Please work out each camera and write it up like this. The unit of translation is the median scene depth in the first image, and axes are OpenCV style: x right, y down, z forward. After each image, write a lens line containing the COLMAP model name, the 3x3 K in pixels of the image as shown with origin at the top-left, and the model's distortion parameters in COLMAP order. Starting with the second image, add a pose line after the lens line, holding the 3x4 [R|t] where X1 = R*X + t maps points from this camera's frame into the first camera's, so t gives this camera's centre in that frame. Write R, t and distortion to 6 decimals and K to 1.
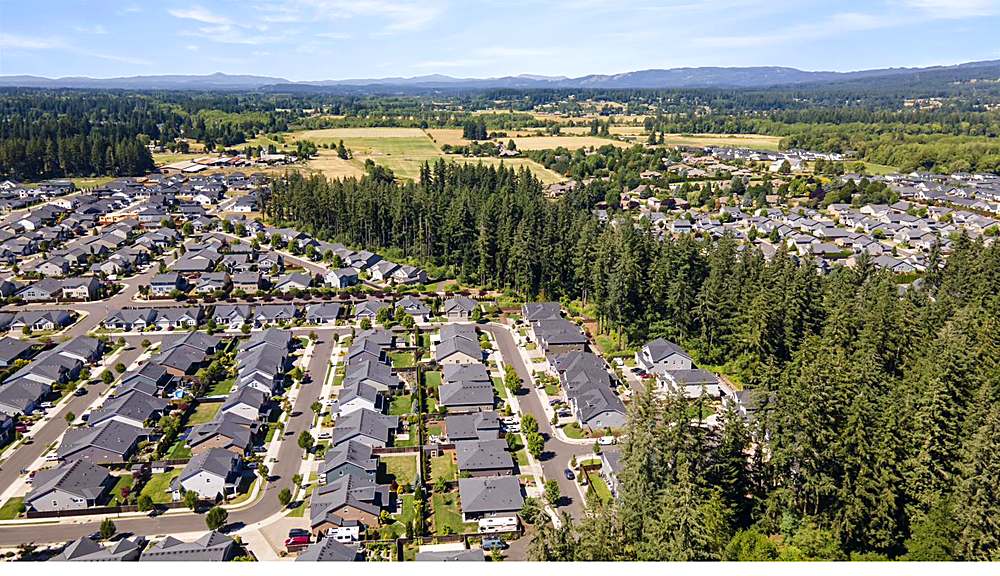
lens RADIAL K [[729.4, 0, 497.0], [0, 729.4, 273.3], [0, 0, 1]] dist [0.042826, 0.001546]
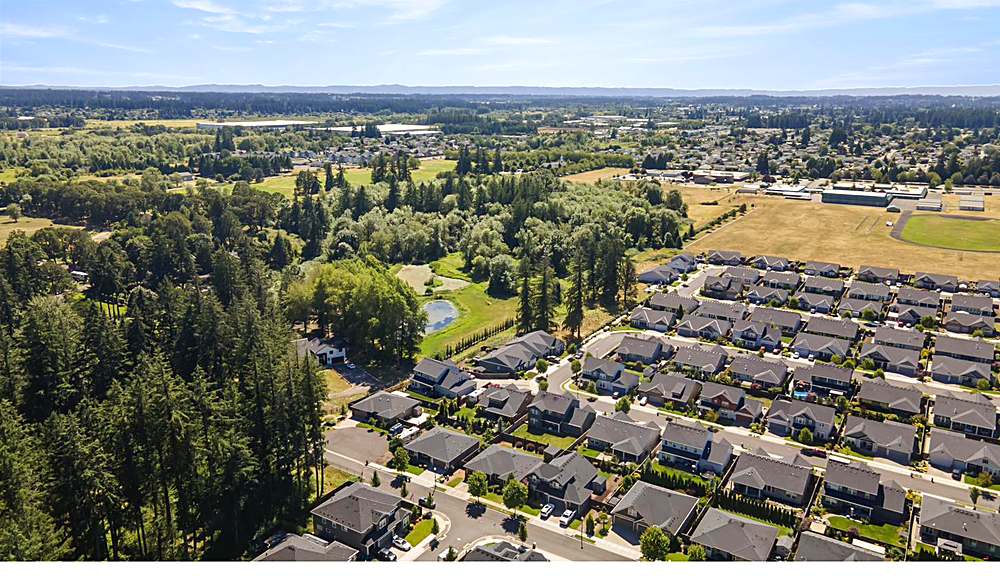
lens RADIAL K [[729.4, 0, 497.0], [0, 729.4, 273.3], [0, 0, 1]] dist [0.042826, 0.001546]
pose [[-0.624319, 0.176671, -0.760929, 0.426271], [-0.204368, 0.903224, 0.377387, -0.212336], [0.753962, 0.391120, -0.527794, 0.909520]]
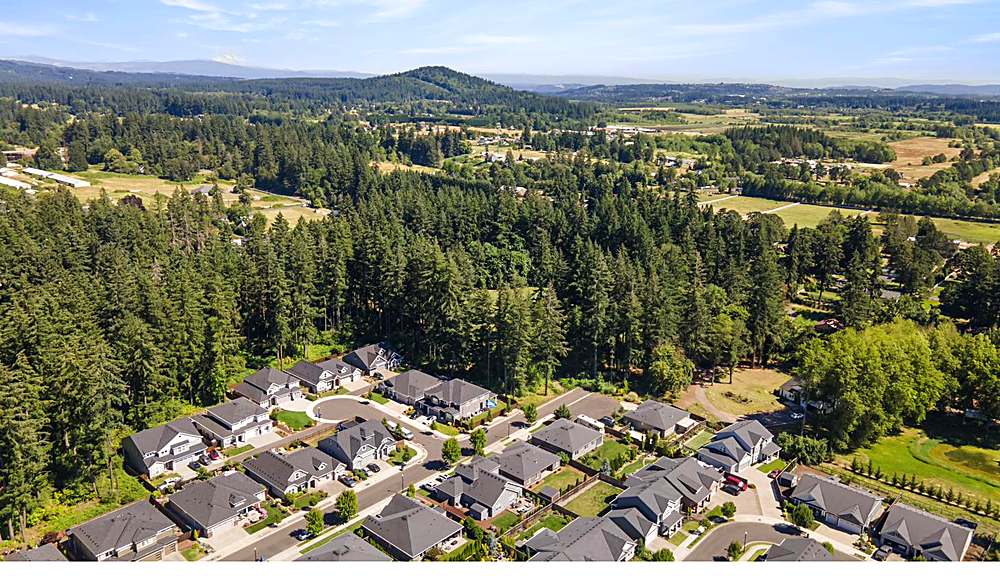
lens RADIAL K [[729.4, 0, 497.0], [0, 729.4, 273.3], [0, 0, 1]] dist [0.042826, 0.001546]
pose [[-0.662557, -0.203520, 0.720831, -0.423104], [0.165216, 0.898963, 0.405672, -0.240488], [-0.730563, 0.387874, -0.561989, 0.959283]]
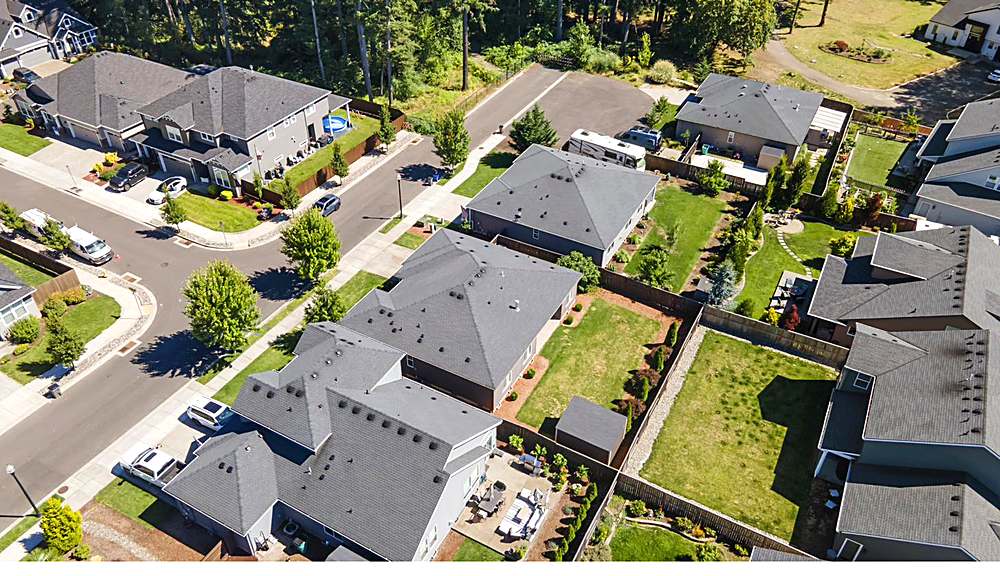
lens RADIAL K [[729.4, 0, 497.0], [0, 729.4, 273.3], [0, 0, 1]] dist [0.042826, 0.001546]
pose [[-0.814213, -0.365776, 0.450850, -0.110142], [0.128246, 0.644069, 0.754141, 0.010121], [-0.566225, 0.671851, -0.477500, 0.736811]]
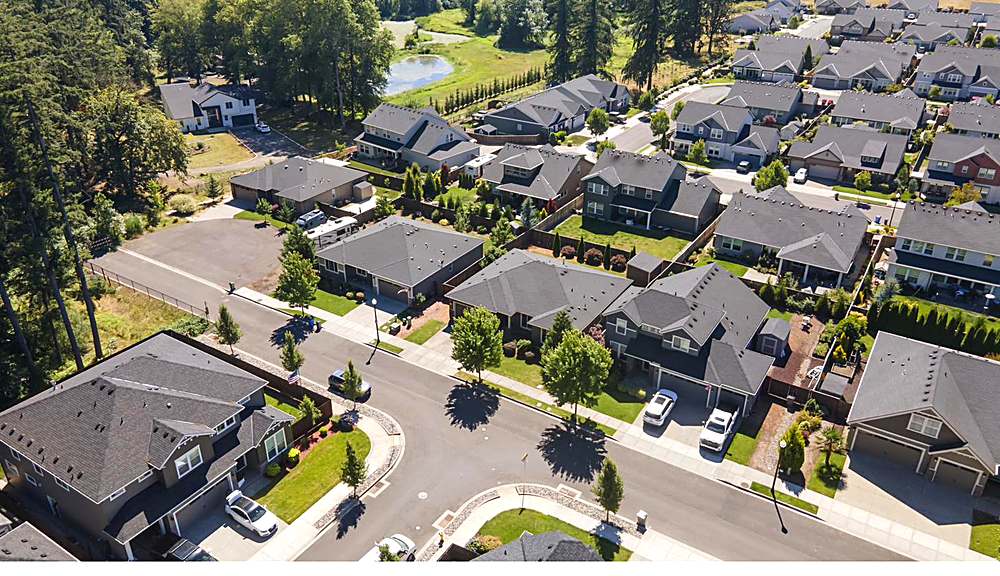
lens RADIAL K [[729.4, 0, 497.0], [0, 729.4, 273.3], [0, 0, 1]] dist [0.042826, 0.001546]
pose [[-0.633890, 0.341125, -0.694130, 0.173490], [-0.198885, 0.795403, 0.572519, 0.010360], [0.747414, 0.500966, -0.436354, 0.752086]]
